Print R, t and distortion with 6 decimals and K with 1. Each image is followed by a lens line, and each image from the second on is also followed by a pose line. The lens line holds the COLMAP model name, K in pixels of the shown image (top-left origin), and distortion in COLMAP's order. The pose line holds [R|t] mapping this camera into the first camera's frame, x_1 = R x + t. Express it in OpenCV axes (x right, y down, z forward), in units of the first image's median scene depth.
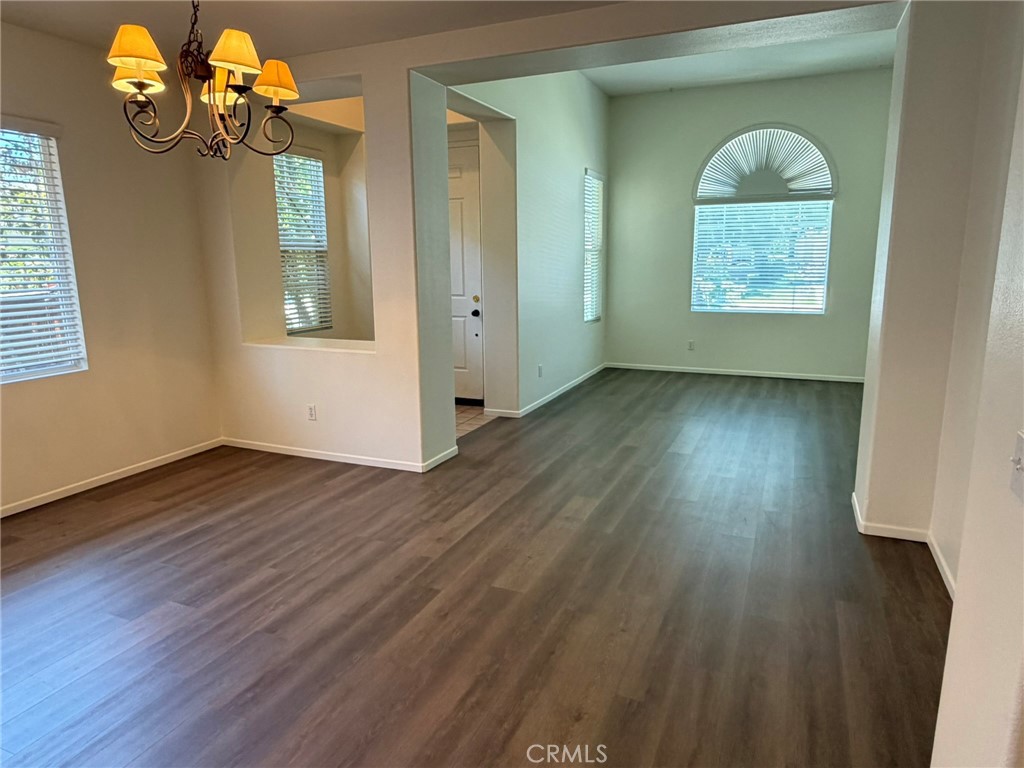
lens RADIAL K [[655.1, 0, 512.0], [0, 655.1, 384.0], [0, 0, 1]] dist [-0.002042, 0.004208]
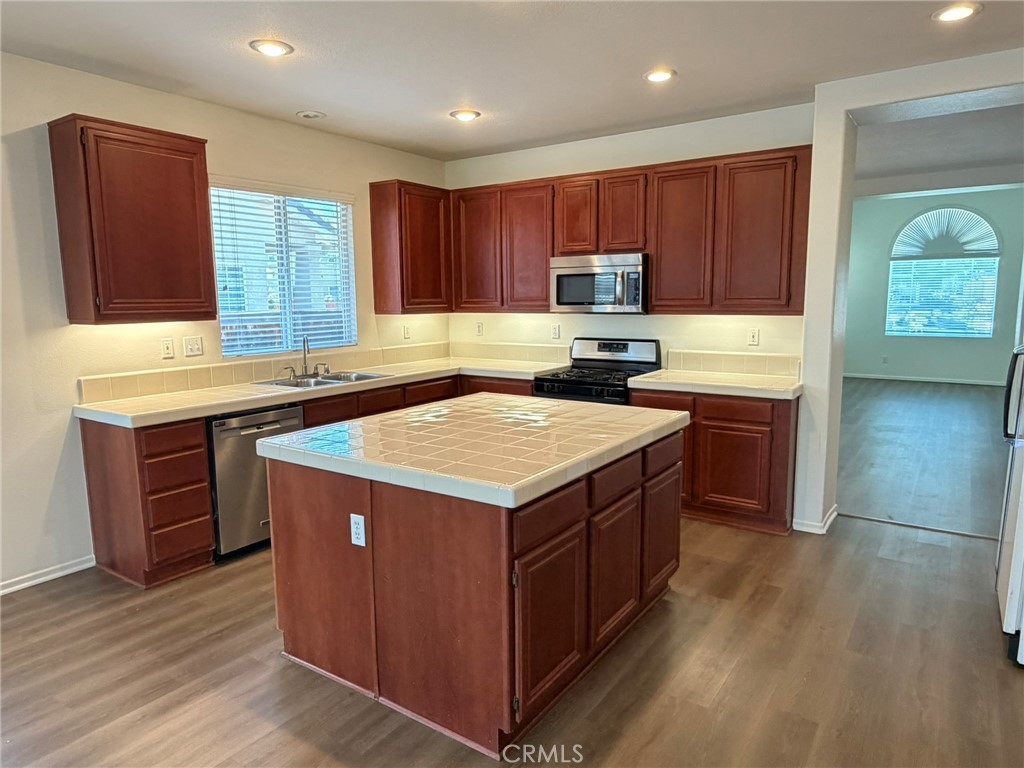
lens RADIAL K [[655.1, 0, 512.0], [0, 655.1, 384.0], [0, 0, 1]] dist [-0.002042, 0.004208]
pose [[0.980818, 0.027297, -0.193004, -0.316210], [-0.037430, 0.998095, -0.049047, 0.122679], [0.191297, 0.055330, 0.979971, -0.694747]]
